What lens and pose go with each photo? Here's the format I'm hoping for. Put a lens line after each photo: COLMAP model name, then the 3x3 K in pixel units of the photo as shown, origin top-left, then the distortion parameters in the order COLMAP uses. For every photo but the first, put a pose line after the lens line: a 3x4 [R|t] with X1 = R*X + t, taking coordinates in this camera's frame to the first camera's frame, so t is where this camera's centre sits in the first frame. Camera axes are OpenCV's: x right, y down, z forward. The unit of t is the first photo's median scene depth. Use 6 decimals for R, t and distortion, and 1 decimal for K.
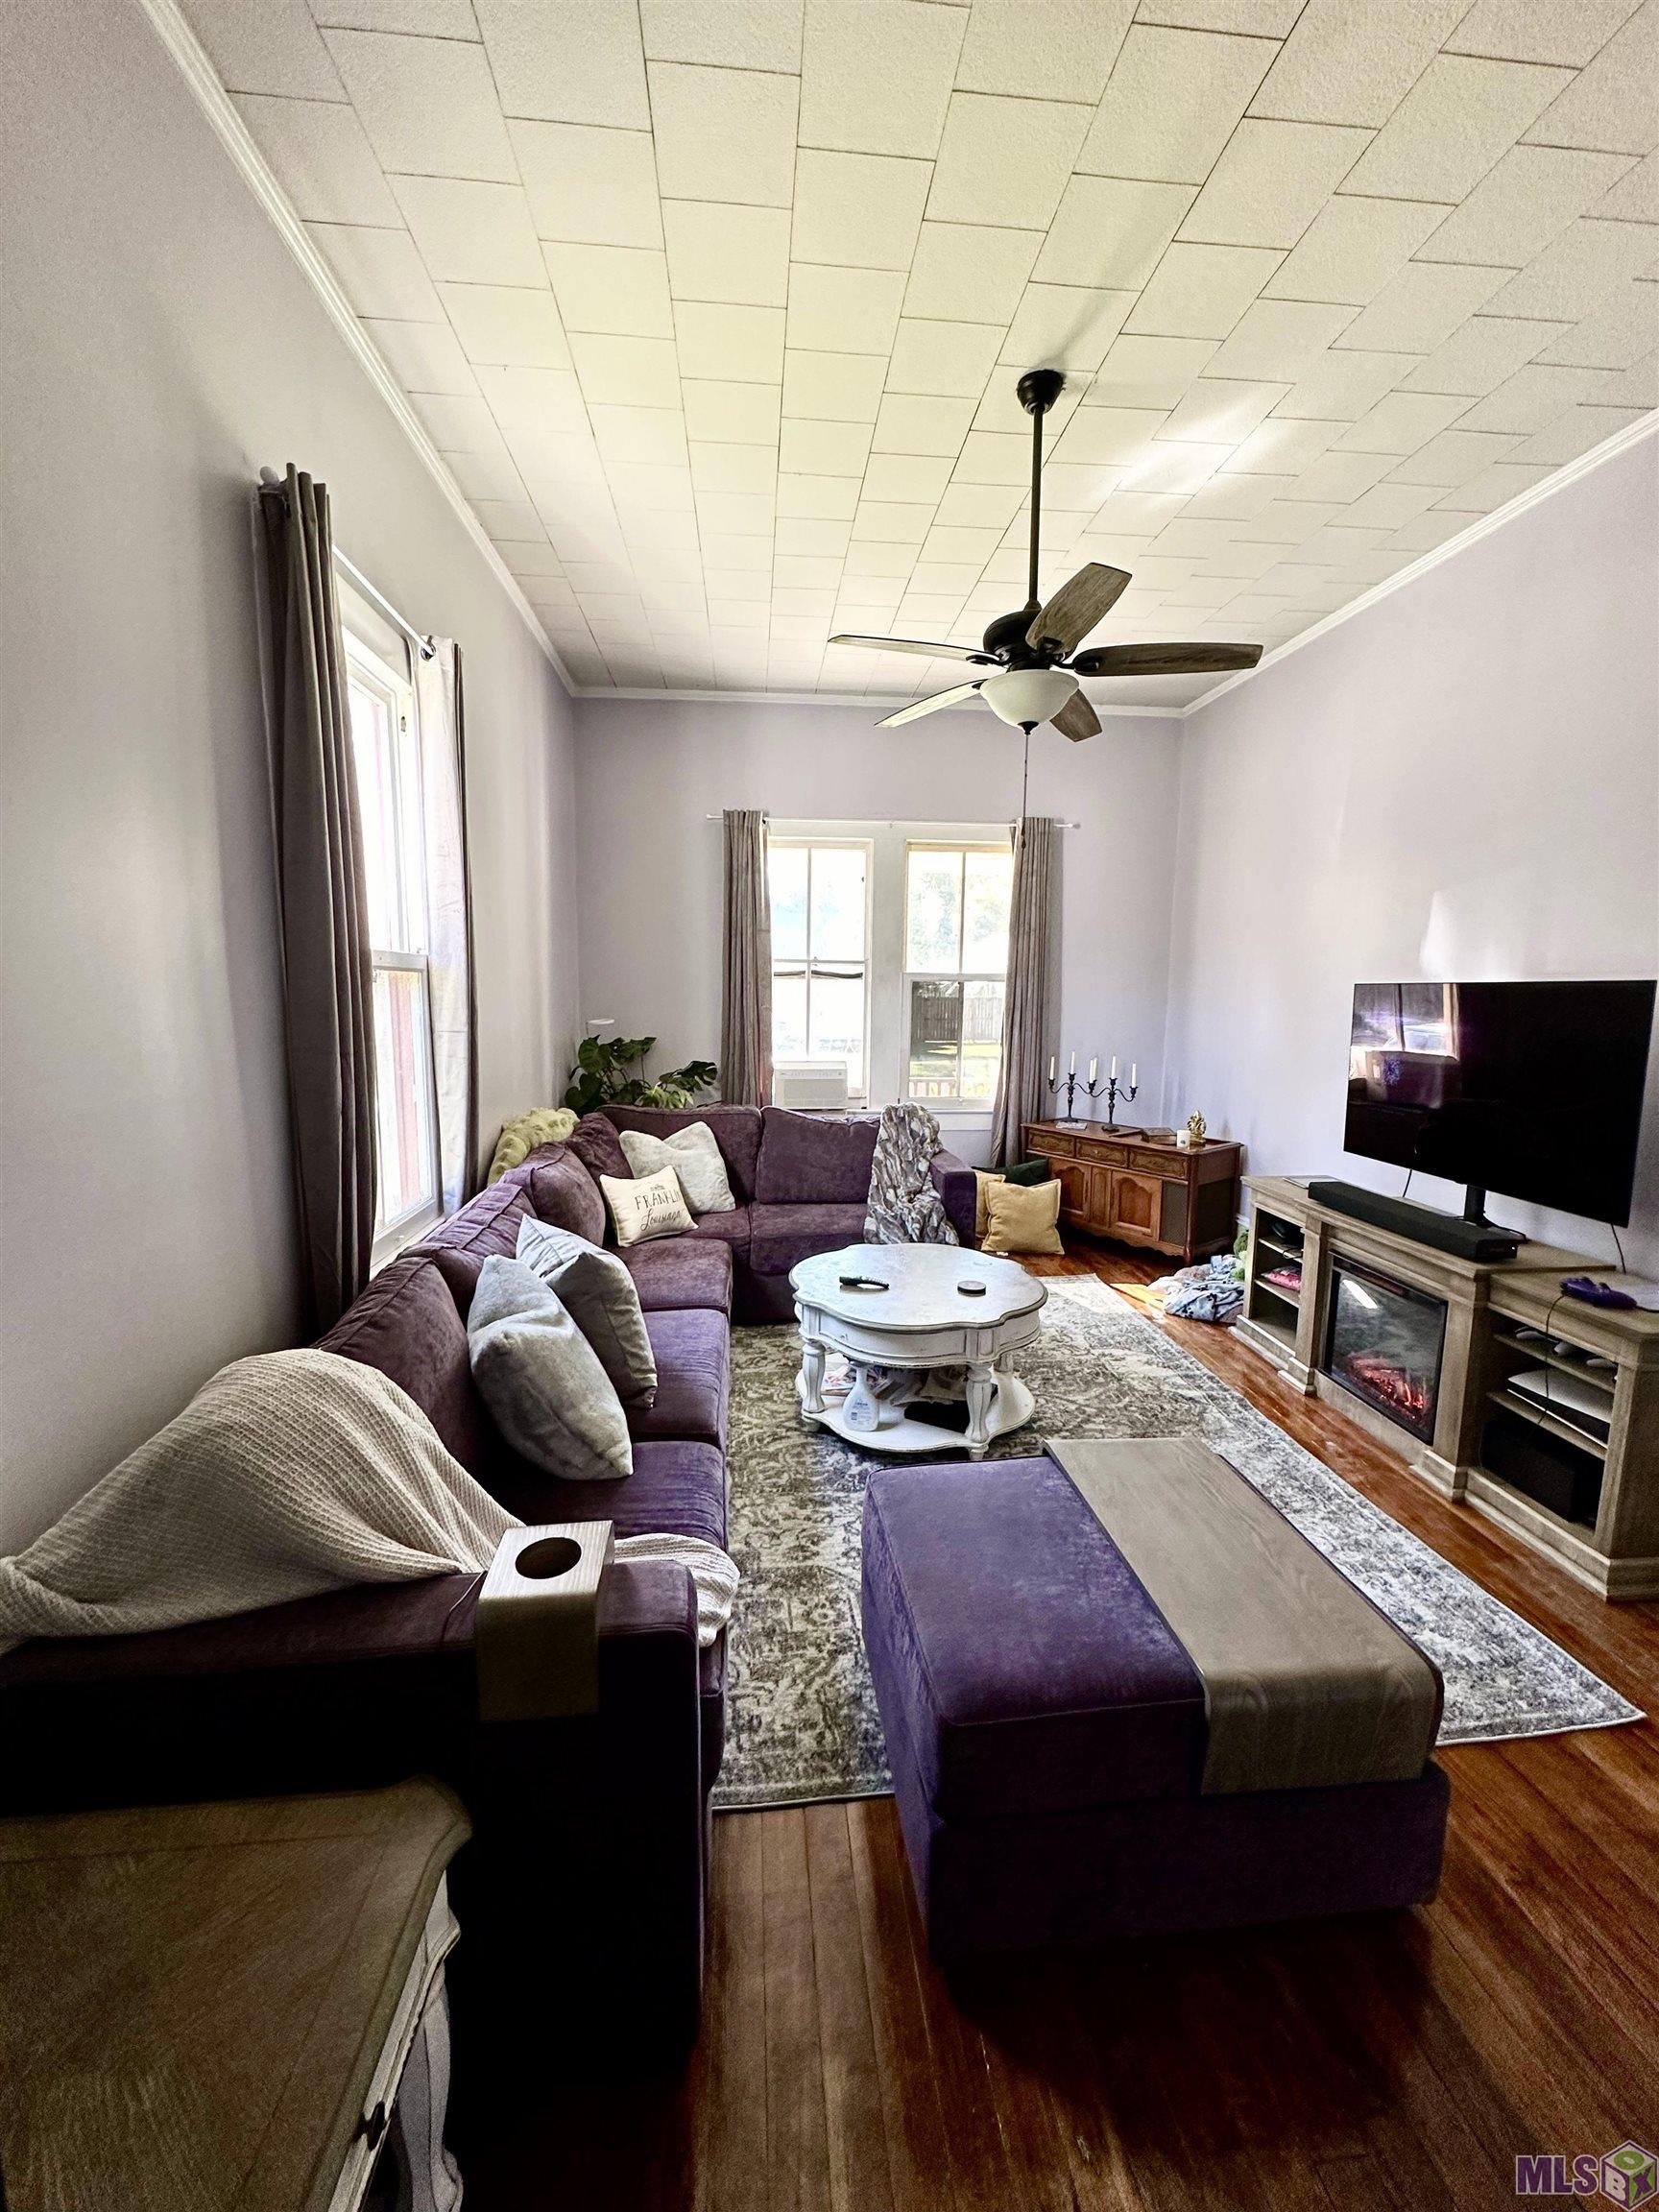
lens RADIAL K [[879.5, 0, 832.6], [0, 879.5, 1102.6], [0, 0, 1]] dist [-0.001932, -0.000762]
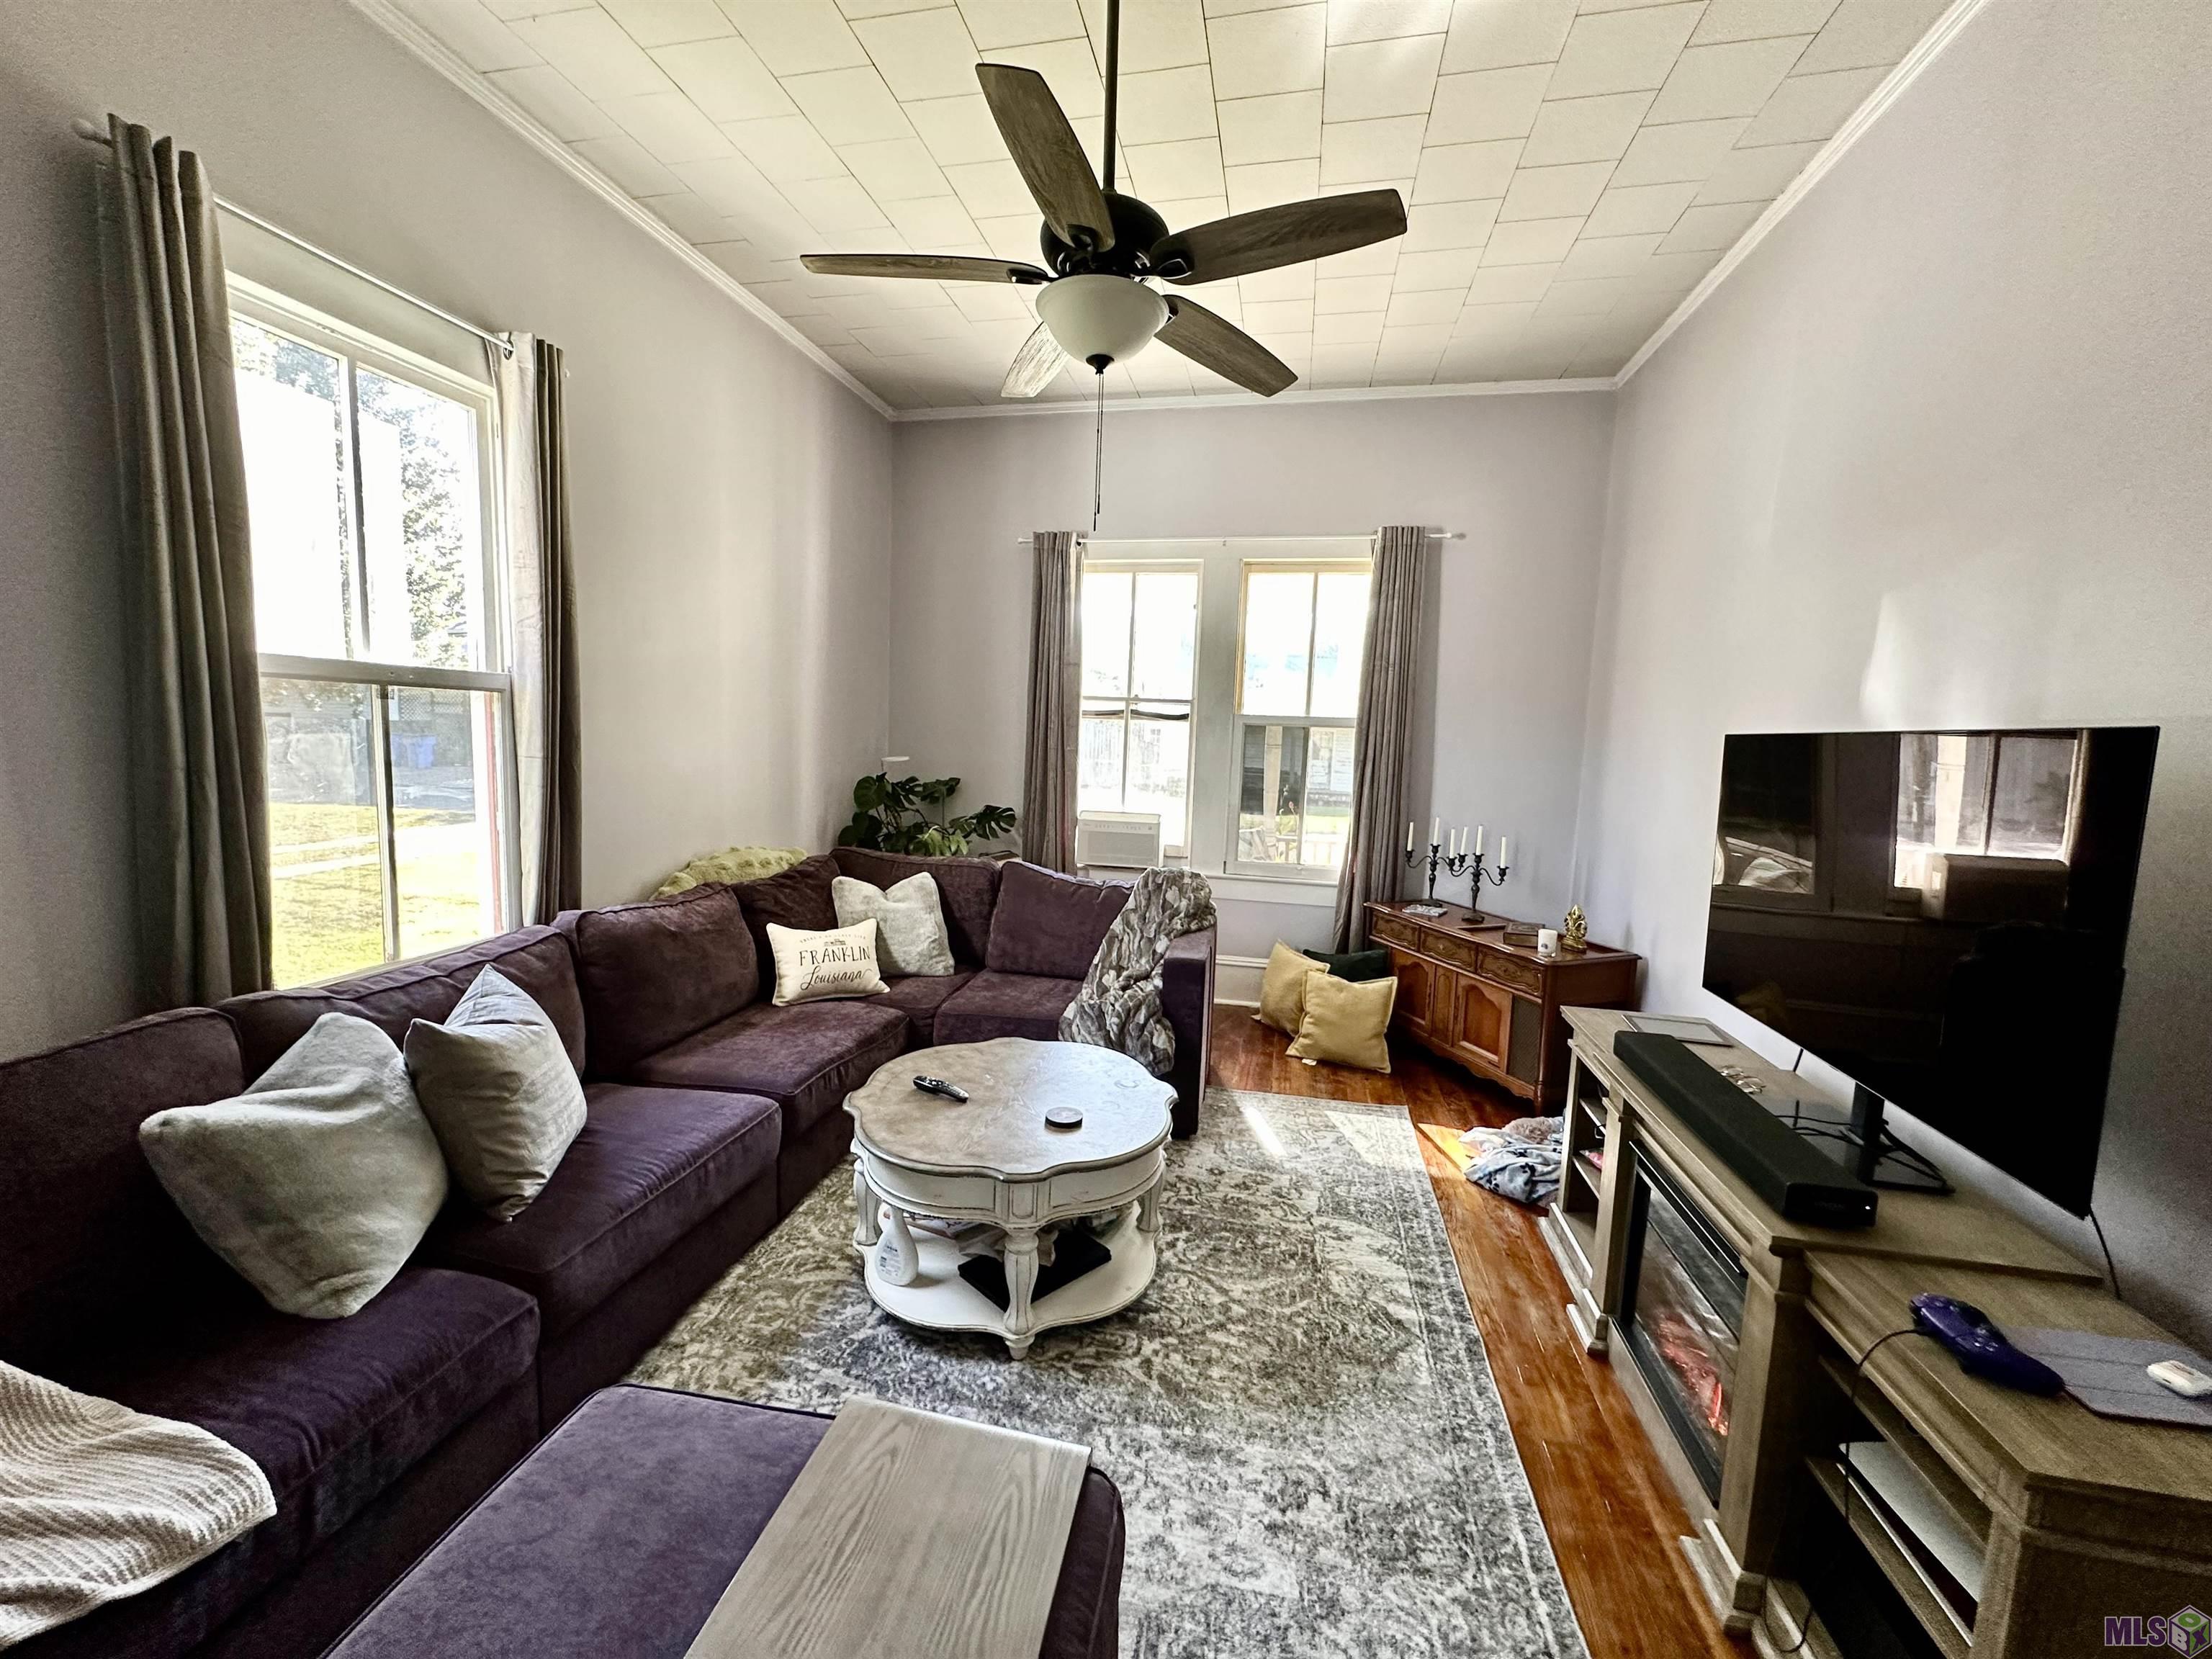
lens RADIAL K [[879.5, 0, 1103.6], [0, 879.5, 828.5], [0, 0, 1]] dist [-0.001932, -0.000762]
pose [[0.954881, 0.057544, -0.291361, 0.273271], [-0.065137, 0.997741, -0.016420, -0.019225], [0.289758, 0.034658, 0.956472, 0.191115]]
